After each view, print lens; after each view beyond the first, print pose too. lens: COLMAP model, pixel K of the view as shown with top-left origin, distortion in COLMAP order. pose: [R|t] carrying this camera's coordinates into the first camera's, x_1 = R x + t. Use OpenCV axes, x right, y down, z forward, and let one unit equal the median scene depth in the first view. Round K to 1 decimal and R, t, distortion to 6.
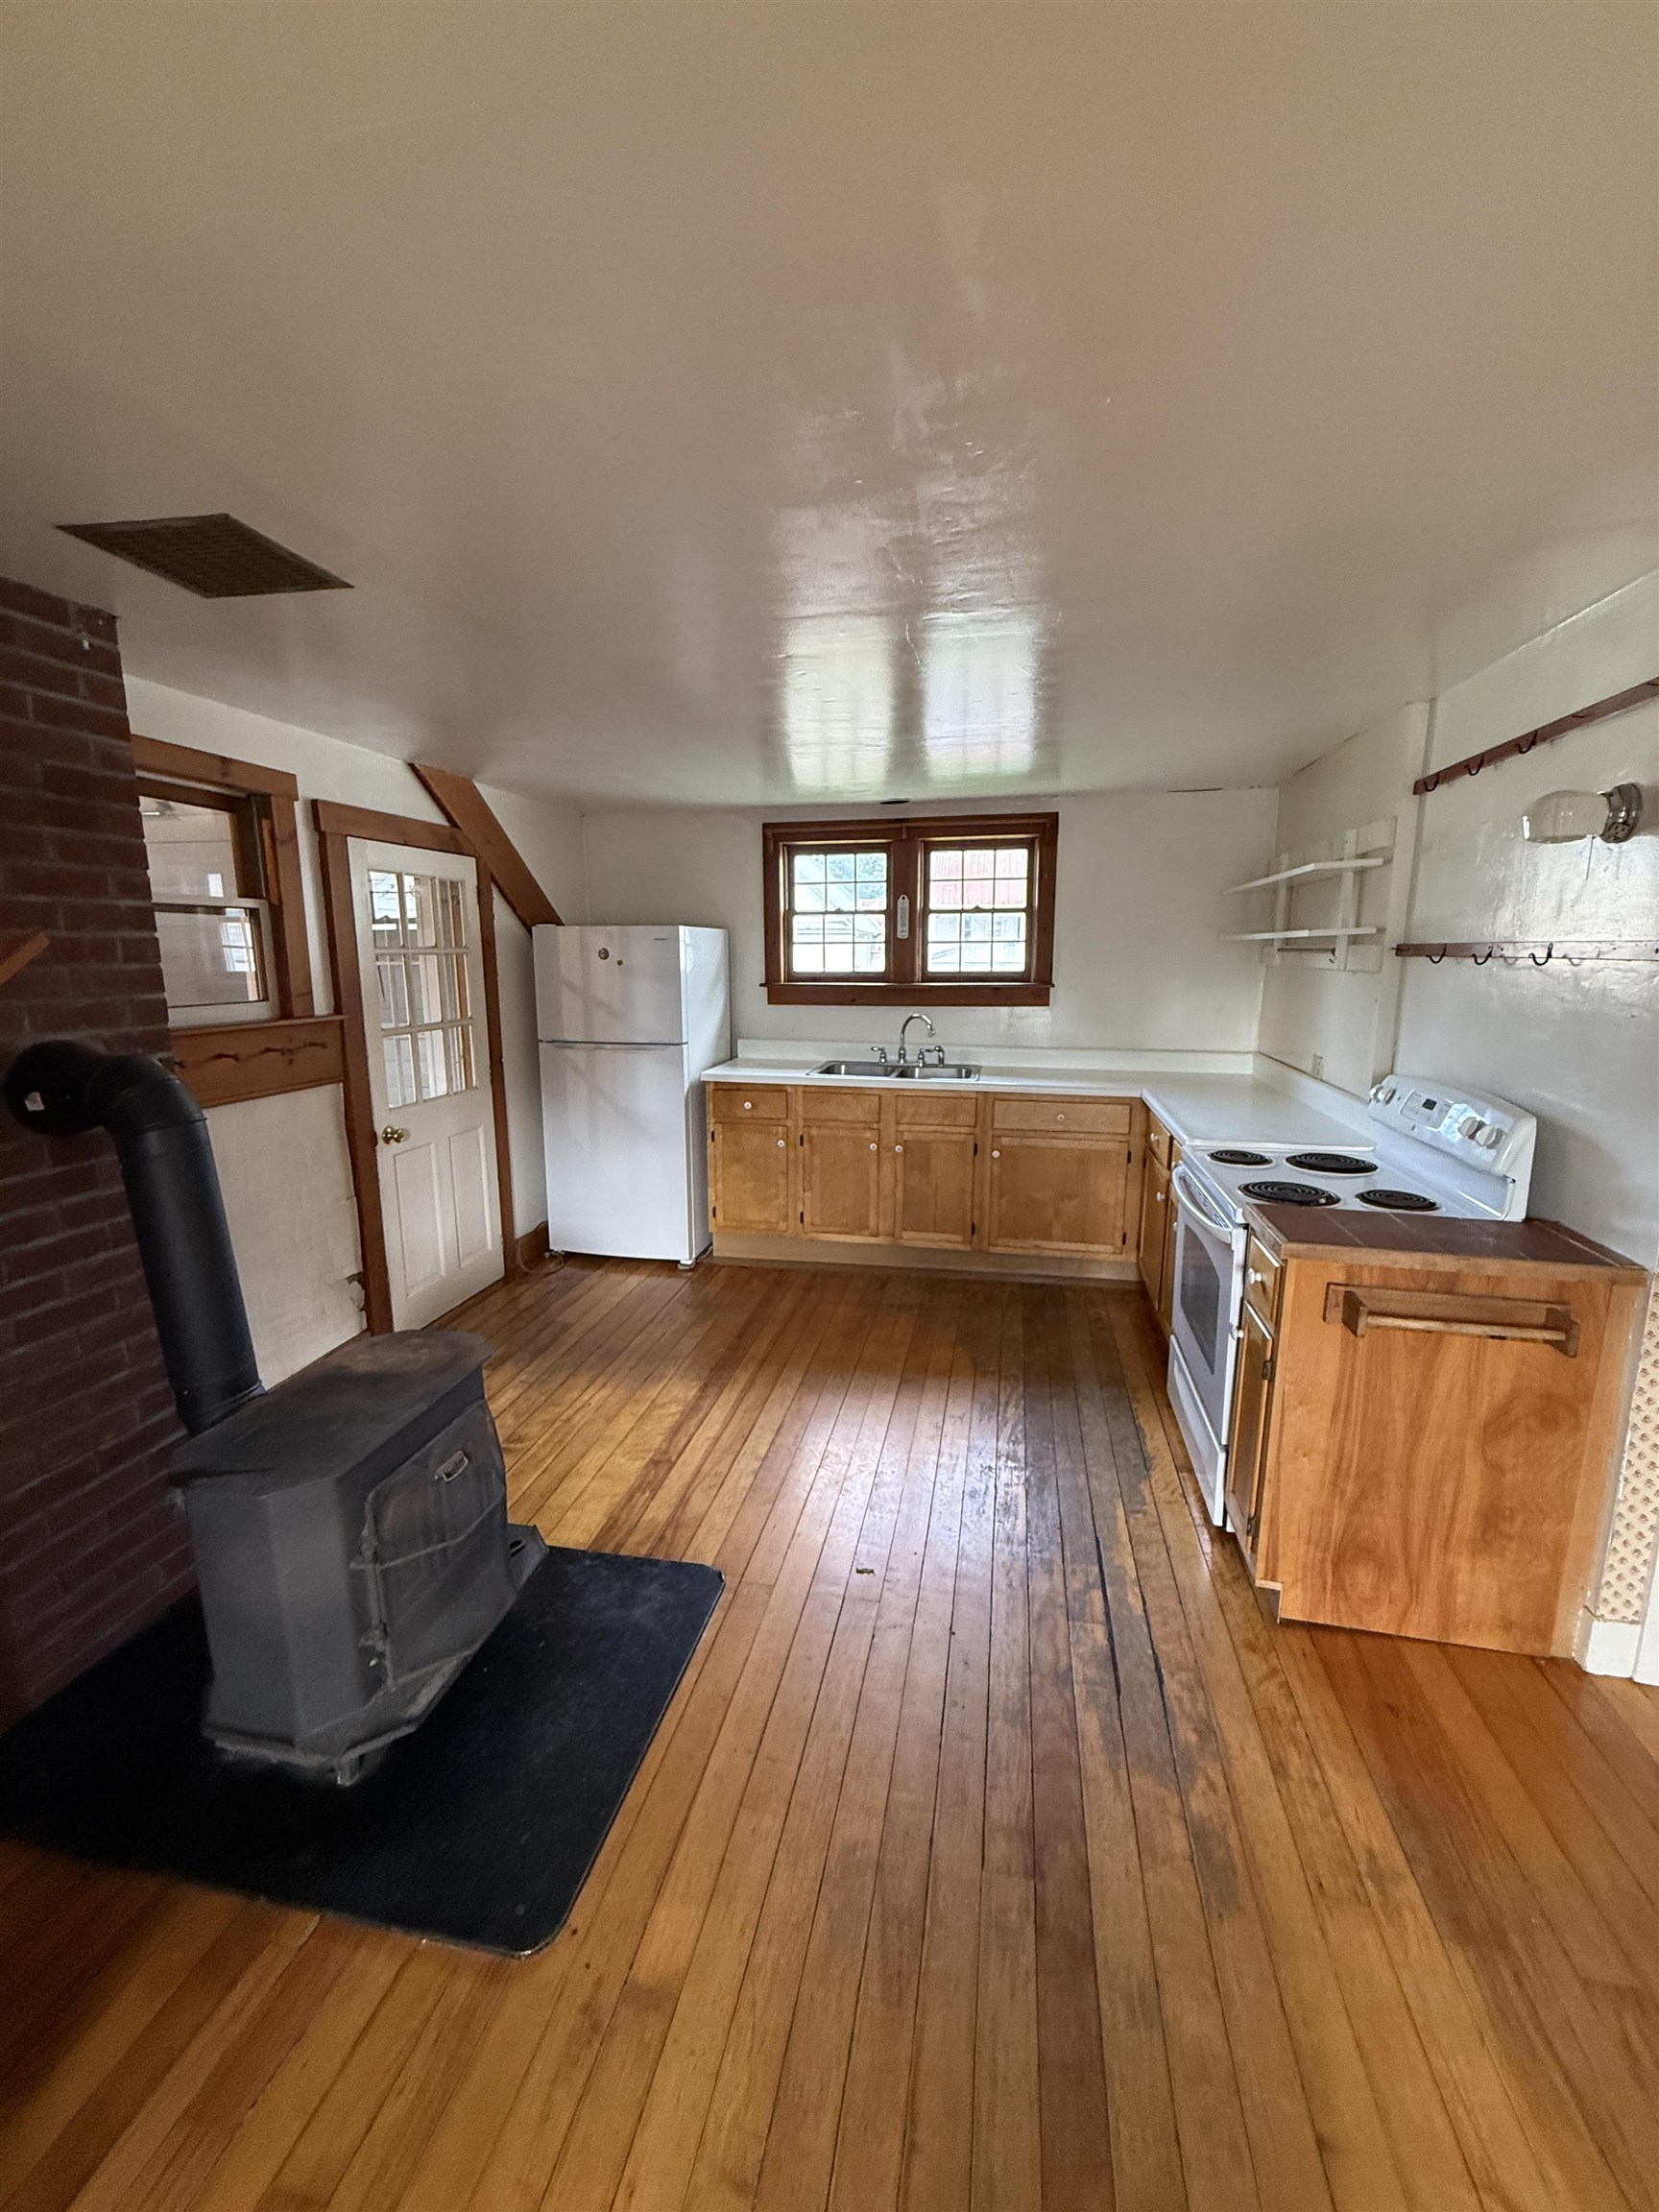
lens RADIAL K [[883.2, 0, 831.4], [0, 883.2, 1108.2], [0, 0, 1]] dist [-0.000973, 0.000133]
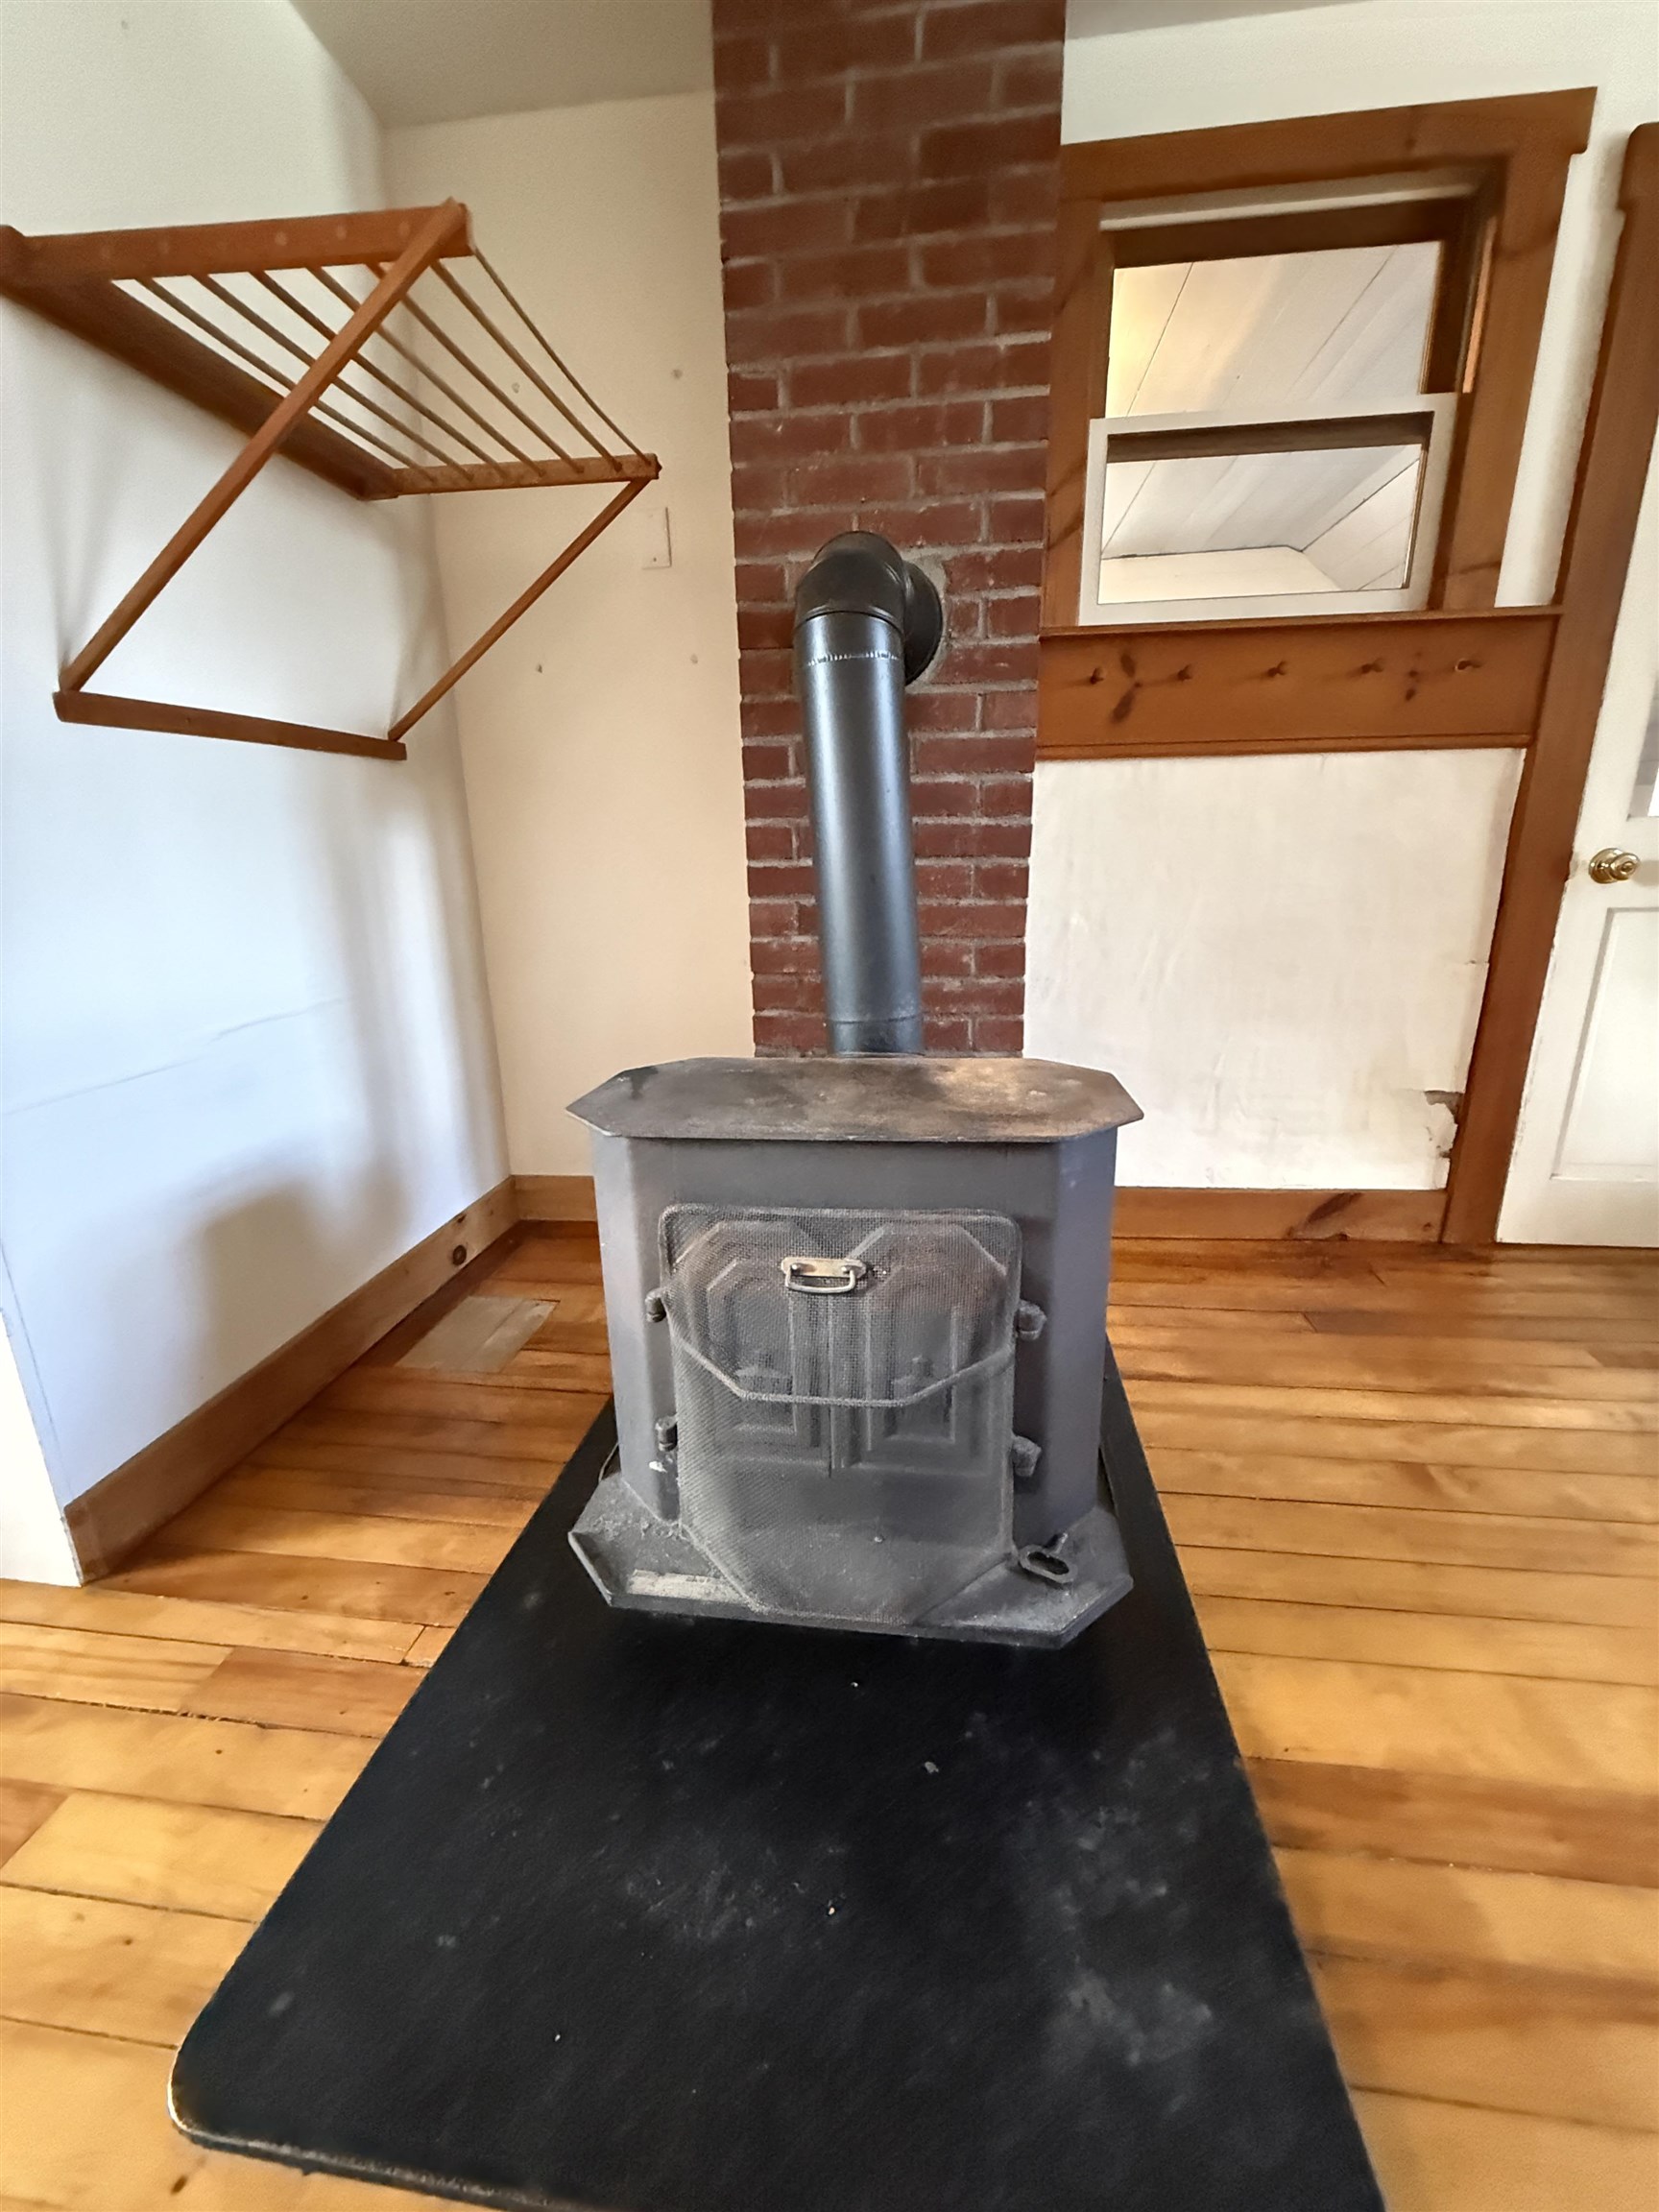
lens RADIAL K [[883.2, 0, 829.3], [0, 883.2, 1101.3], [0, 0, 1]] dist [-0.000973, 0.000133]
pose [[0.073217, 0.272820, -0.959275, 0.008206], [-0.160181, 0.952586, 0.258692, 0.150328], [0.984368, 0.134717, 0.113446, 0.740622]]
